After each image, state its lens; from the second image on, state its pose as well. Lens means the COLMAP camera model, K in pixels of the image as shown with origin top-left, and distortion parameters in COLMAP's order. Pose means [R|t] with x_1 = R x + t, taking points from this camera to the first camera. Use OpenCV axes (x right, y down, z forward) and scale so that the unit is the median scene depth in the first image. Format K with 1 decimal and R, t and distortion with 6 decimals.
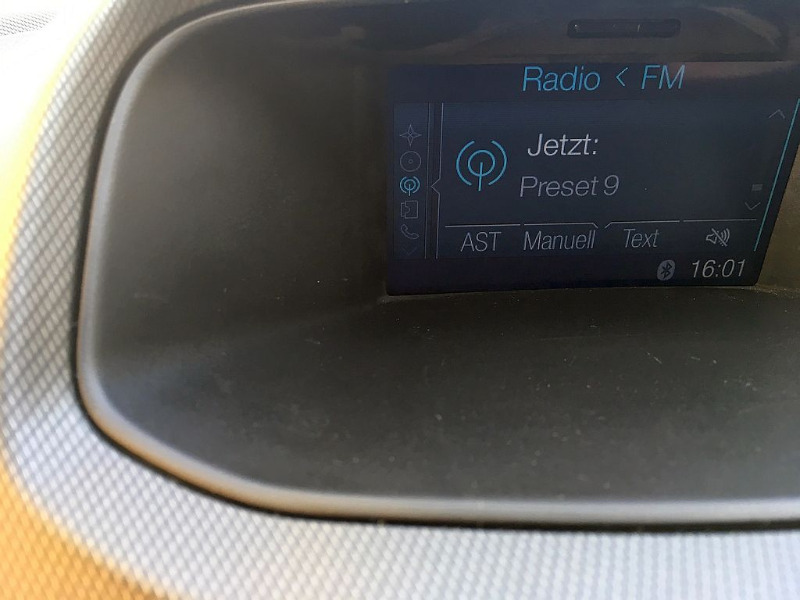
lens RADIAL K [[670.4, 0, 400.0], [0, 670.4, 300.0], [0, 0, 1]] dist [0.055063, -0.118363]
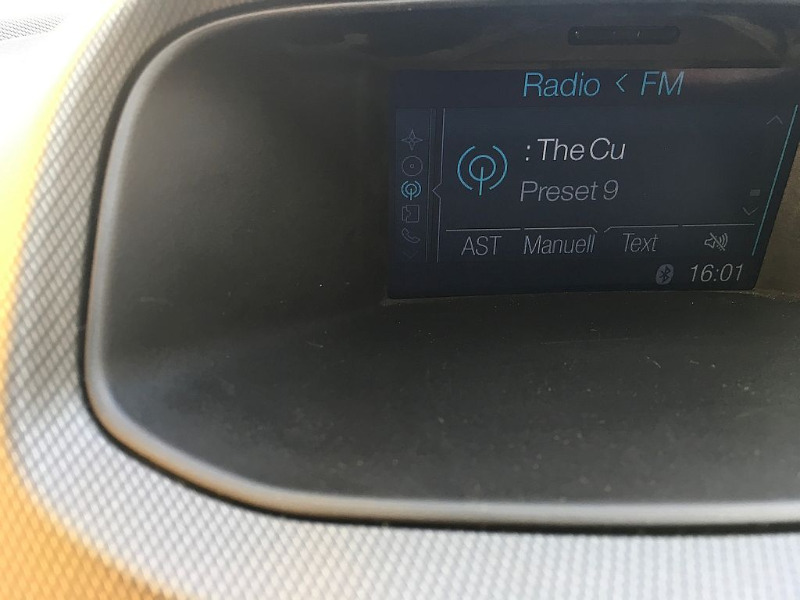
lens RADIAL K [[670.4, 0, 400.0], [0, 670.4, 300.0], [0, 0, 1]] dist [0.055063, -0.118363]
pose [[0.999990, 0.002445, 0.003860, -0.009470], [-0.002436, 0.999994, -0.002337, -0.004553], [-0.003866, 0.002328, 0.999990, -0.012554]]
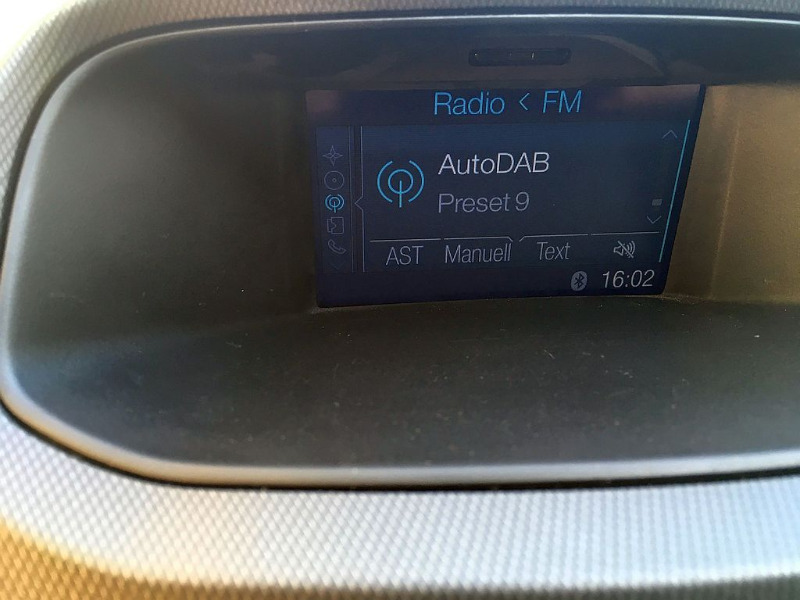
lens RADIAL K [[670.4, 0, 400.0], [0, 670.4, 300.0], [0, 0, 1]] dist [0.055063, -0.118363]
pose [[0.999302, -0.012936, 0.035044, 0.134294], [0.014694, 0.998622, -0.050371, 0.067009], [-0.034344, 0.050851, 0.998116, -0.106064]]
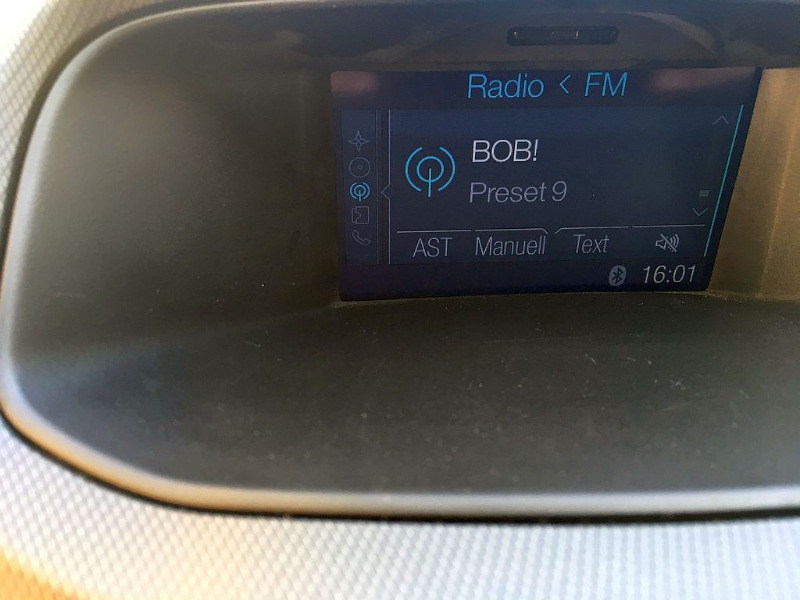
lens RADIAL K [[670.4, 0, 400.0], [0, 670.4, 300.0], [0, 0, 1]] dist [0.055063, -0.118363]
pose [[0.999951, -0.001985, 0.009734, 0.110054], [0.002204, 0.999743, -0.022575, 0.026507], [-0.009687, 0.022595, 0.999698, -0.009031]]
